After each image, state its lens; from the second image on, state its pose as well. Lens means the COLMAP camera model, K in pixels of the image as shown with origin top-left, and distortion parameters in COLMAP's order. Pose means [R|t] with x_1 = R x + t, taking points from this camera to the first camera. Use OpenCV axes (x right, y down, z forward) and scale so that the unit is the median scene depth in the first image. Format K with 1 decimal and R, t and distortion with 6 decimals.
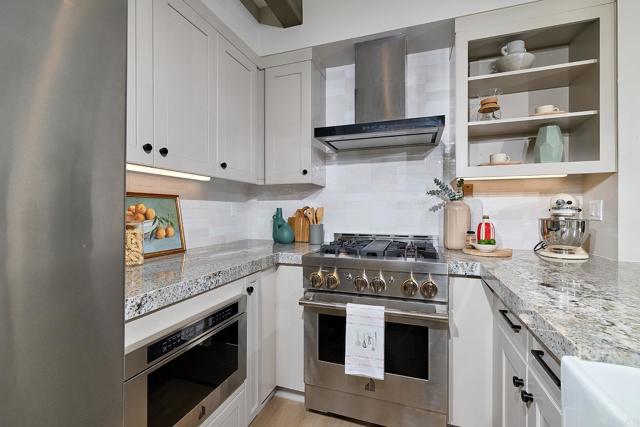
lens RADIAL K [[283.0, 0, 320.8], [0, 283.0, 210.6], [0, 0, 1]] dist [0.002093, 0.000066]
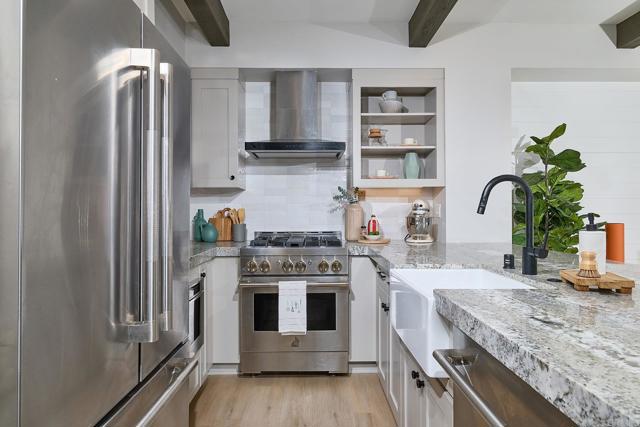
lens RADIAL K [[375.3, 0, 317.5], [0, 375.3, 212.1], [0, 0, 1]] dist [0.003684, -0.000601]
pose [[0.941646, -0.005075, 0.336568, -0.288617], [0.003889, 0.999984, 0.004197, -0.003454], [-0.336584, -0.002643, 0.941650, -0.633239]]
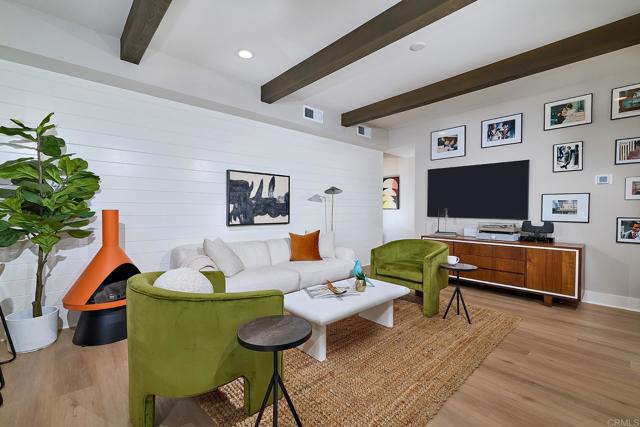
lens RADIAL K [[283.0, 0, 320.4], [0, 283.0, 213.8], [0, 0, 1]] dist [0.002093, 0.000066]
pose [[0.489306, -0.011995, 0.872030, 0.836269], [-0.010975, 0.999742, 0.019910, 0.039341], [-0.872043, -0.019313, 0.489048, -1.167004]]
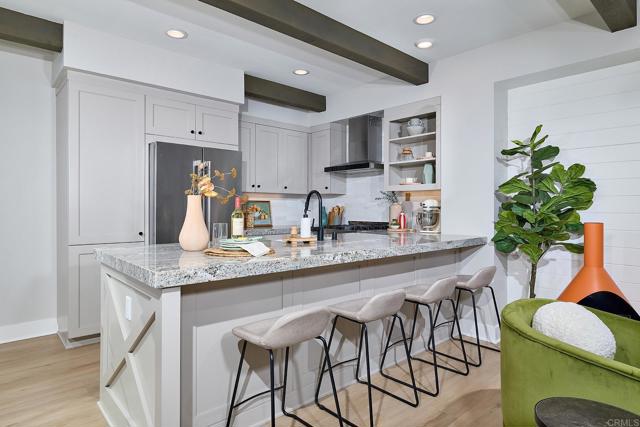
lens RADIAL K [[375.3, 0, 321.7], [0, 375.3, 208.3], [0, 0, 1]] dist [0.003684, -0.000601]
pose [[0.878756, 0.002746, -0.477264, 1.337387], [-0.001470, 0.999994, 0.003047, -0.005953], [0.477270, -0.001976, 0.878755, -1.481753]]
